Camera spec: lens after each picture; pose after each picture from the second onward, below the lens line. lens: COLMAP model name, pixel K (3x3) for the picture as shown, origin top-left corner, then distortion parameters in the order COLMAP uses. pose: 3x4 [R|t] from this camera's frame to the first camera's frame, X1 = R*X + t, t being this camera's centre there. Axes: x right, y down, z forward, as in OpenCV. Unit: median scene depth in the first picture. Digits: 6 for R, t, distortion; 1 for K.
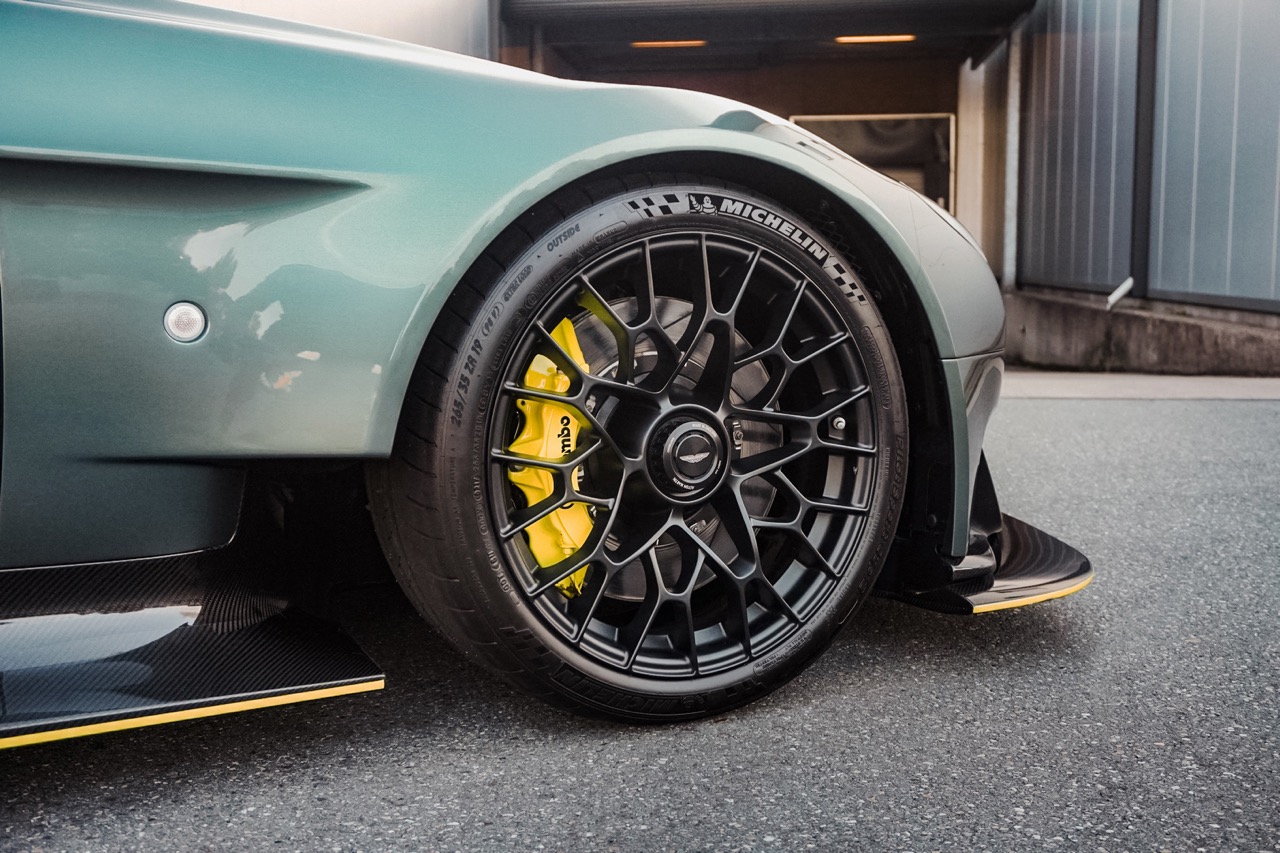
lens RADIAL K [[1294.3, 0, 640.0], [0, 1294.3, 426.5], [0, 0, 1]] dist [-0.008978, -0.007329]
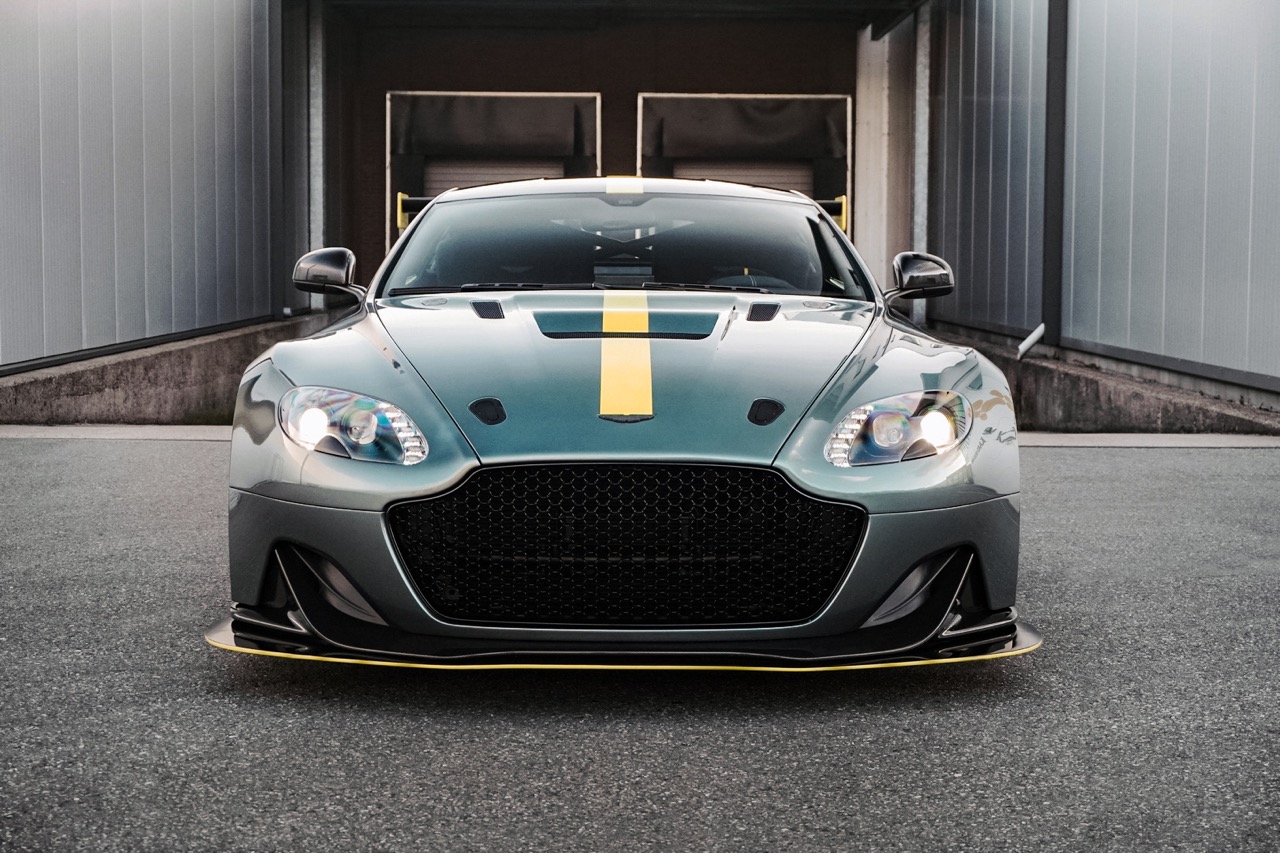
lens RADIAL K [[2186.5, 0, 640.0], [0, 2186.5, 426.5], [0, 0, 1]] dist [-0.014523, -0.049933]
pose [[0.990935, 0.003869, 0.134288, -0.096331], [0.002344, 0.998935, -0.046082, 0.024180], [-0.134323, 0.045979, 0.989870, -0.456070]]
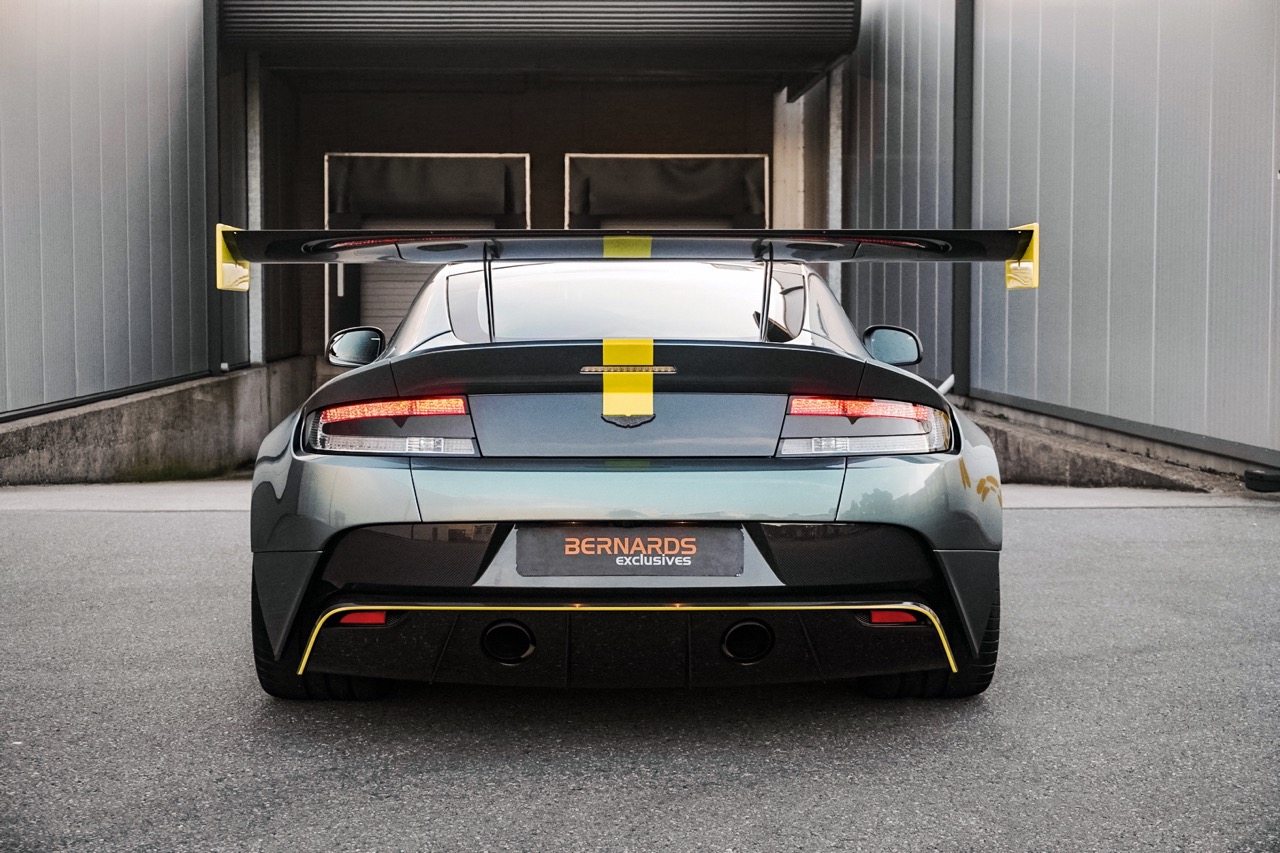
lens RADIAL K [[2022.5, 0, 640.0], [0, 2022.5, 426.5], [0, 0, 1]] dist [-0.011845, 0.066752]
pose [[0.986627, -0.002413, 0.162977, -0.074228], [0.012667, 0.998001, -0.061910, 0.007526], [-0.162502, 0.063147, 0.984686, -0.386787]]
